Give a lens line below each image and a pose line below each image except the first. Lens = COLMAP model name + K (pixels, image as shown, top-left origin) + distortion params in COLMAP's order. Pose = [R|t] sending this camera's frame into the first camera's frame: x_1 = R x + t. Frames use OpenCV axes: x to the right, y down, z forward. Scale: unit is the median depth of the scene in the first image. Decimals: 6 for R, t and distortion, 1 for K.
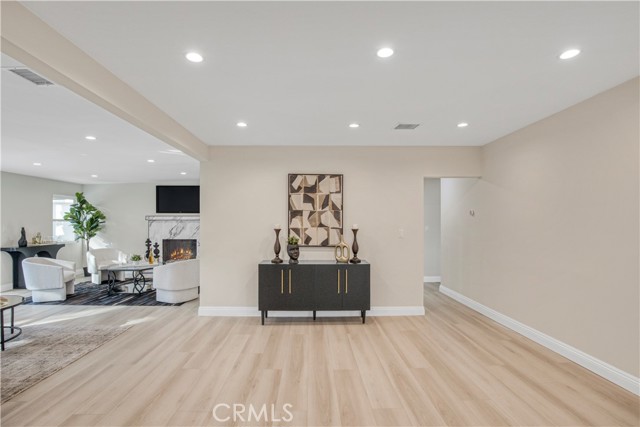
lens RADIAL K [[304.5, 0, 315.3], [0, 304.5, 218.5], [0, 0, 1]] dist [-0.021357, 0.001980]
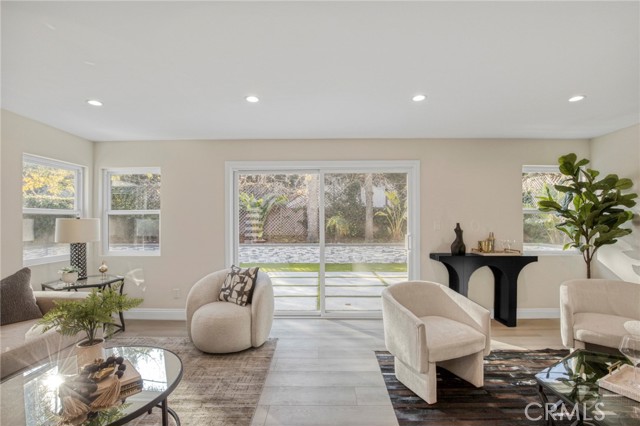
lens RADIAL K [[292.9, 0, 324.0], [0, 292.9, 217.7], [0, 0, 1]] dist [-0.012847, 0.000082]
pose [[-0.013147, -0.005424, -0.999899, -0.375291], [0.013284, 0.999896, -0.005598, 0.018257], [0.999825, -0.013356, -0.013073, 0.735327]]
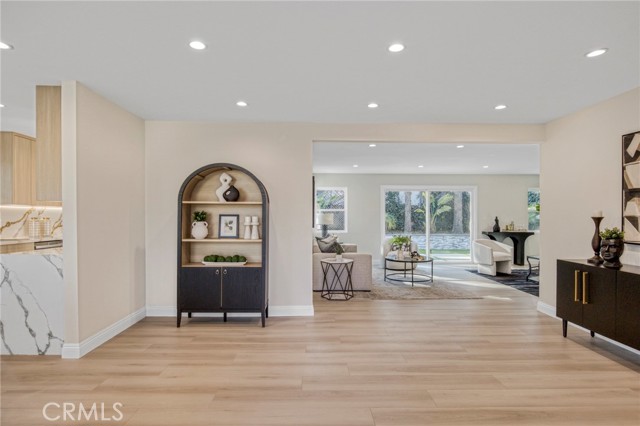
lens RADIAL K [[346.4, 0, 316.4], [0, 346.4, 216.7], [0, 0, 1]] dist [-0.018458, 0.001467]
pose [[0.004284, 0.003373, -0.999985, 0.483132], [0.010310, 0.999941, 0.003417, 0.016830], [0.999938, -0.010325, 0.004249, 0.230782]]
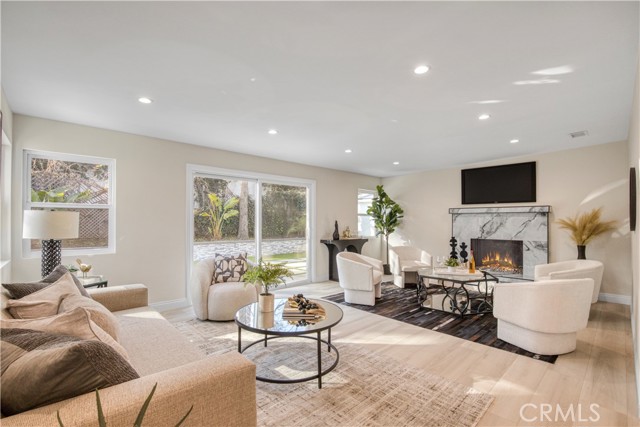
lens RADIAL K [[292.9, 0, 311.3], [0, 292.9, 218.7], [0, 0, 1]] dist [-0.012847, 0.000082]
pose [[0.659474, -0.004064, -0.751717, -0.282577], [0.003757, 0.999991, -0.002111, 0.024293], [0.751718, -0.001432, 0.659483, 0.276295]]
